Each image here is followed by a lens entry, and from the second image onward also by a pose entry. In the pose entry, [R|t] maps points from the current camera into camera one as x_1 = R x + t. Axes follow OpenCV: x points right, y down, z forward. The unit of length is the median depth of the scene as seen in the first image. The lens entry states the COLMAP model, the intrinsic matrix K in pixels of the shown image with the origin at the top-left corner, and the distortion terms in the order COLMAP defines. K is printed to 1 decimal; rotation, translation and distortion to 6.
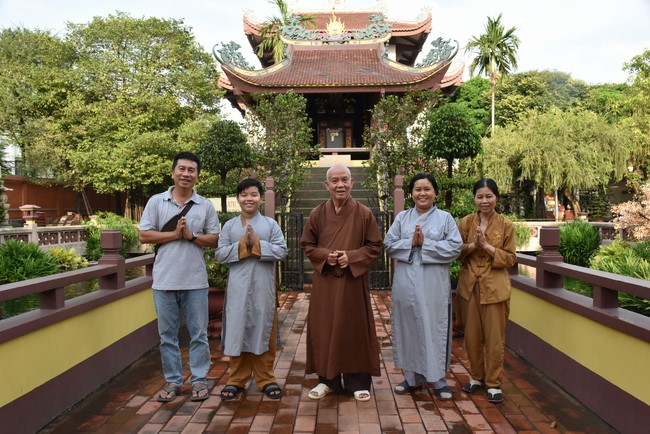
lens RADIAL K [[554.3, 0, 323.9], [0, 554.3, 228.5], [0, 0, 1]] dist [-0.036165, 0.012651]
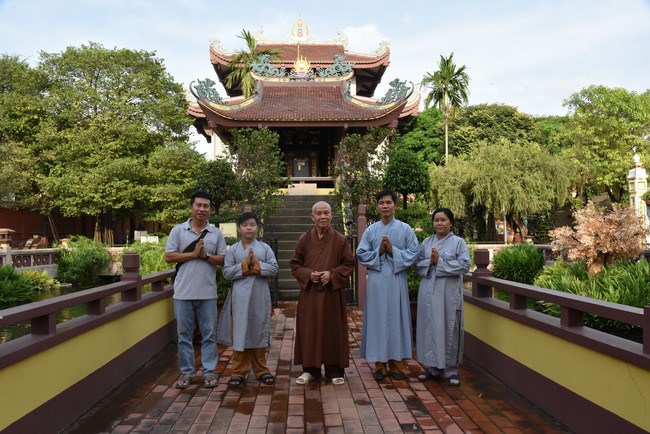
lens RADIAL K [[554.3, 0, 323.9], [0, 554.3, 228.5], [0, 0, 1]] dist [-0.036165, 0.012651]
pose [[0.997410, 0.000683, 0.071926, -0.010790], [0.002256, 0.999166, -0.040775, 0.000023], [-0.071893, 0.040832, 0.996576, -0.056736]]
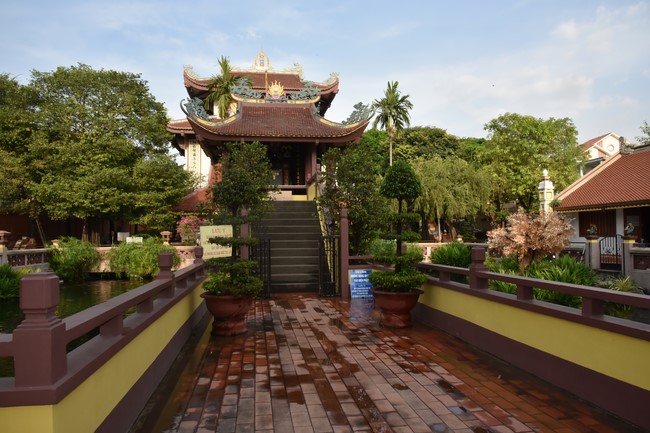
lens RADIAL K [[465.5, 0, 323.8], [0, 465.5, 227.3], [0, 0, 1]] dist [-0.031571, 0.005069]
pose [[0.983442, -0.000073, 0.181225, -0.048788], [0.008686, 0.998870, -0.046733, -0.000504], [-0.181017, 0.047533, 0.982331, -0.032440]]
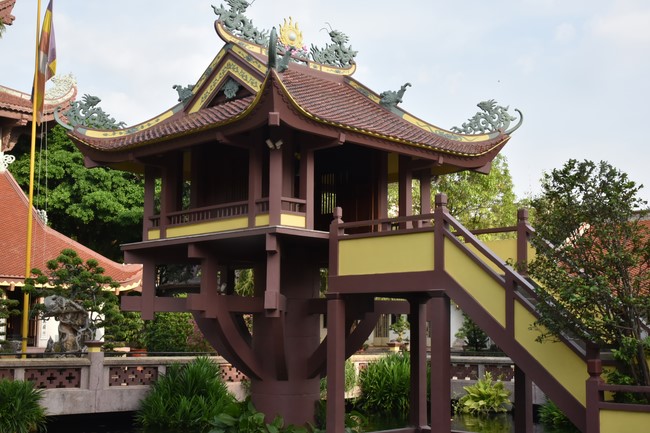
lens RADIAL K [[939.9, 0, 325.0], [0, 939.9, 216.5], [0, 0, 1]] dist [0.003508, 0.011608]
pose [[0.666418, 0.108627, 0.737622, -0.543054], [0.006907, 0.988388, -0.151797, -0.007152], [-0.745546, 0.106255, 0.657929, 0.243417]]
